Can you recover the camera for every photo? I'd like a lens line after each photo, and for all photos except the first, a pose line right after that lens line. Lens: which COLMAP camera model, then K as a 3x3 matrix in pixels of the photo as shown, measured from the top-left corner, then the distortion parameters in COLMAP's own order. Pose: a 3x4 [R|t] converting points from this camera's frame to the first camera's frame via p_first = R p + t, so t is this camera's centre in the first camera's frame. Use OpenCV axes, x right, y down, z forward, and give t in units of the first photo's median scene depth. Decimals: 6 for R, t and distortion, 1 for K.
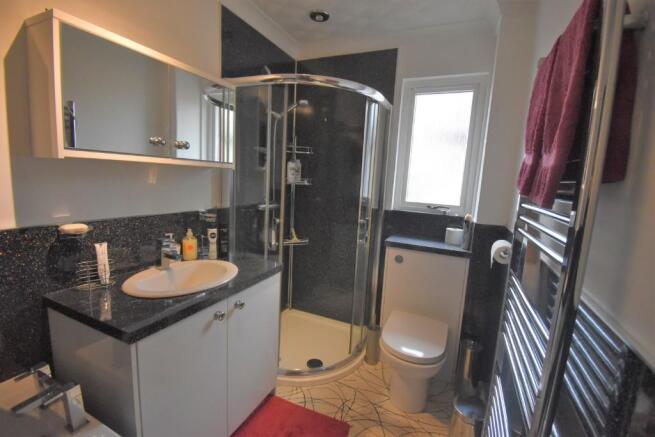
lens RADIAL K [[284.3, 0, 327.5], [0, 284.3, 218.5], [0, 0, 1]] dist [0.002486, -0.010734]
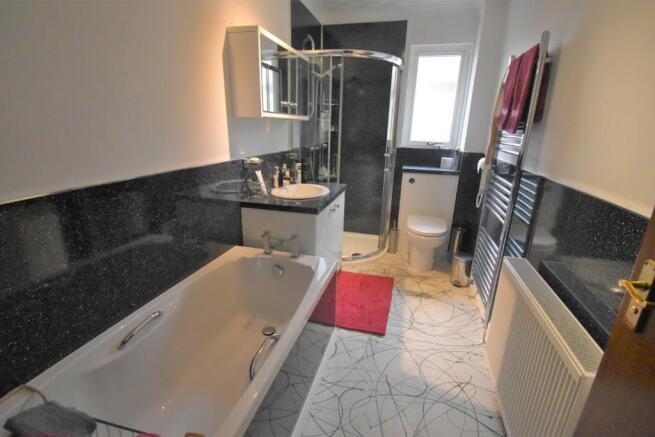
lens RADIAL K [[290.2, 0, 327.5], [0, 290.2, 218.5], [0, 0, 1]] dist [-0.011733, -0.000519]
pose [[0.989348, -0.075346, 0.124554, -0.417339], [0.052907, 0.983228, 0.174536, 0.057125], [-0.135616, -0.166087, 0.976741, -0.473246]]
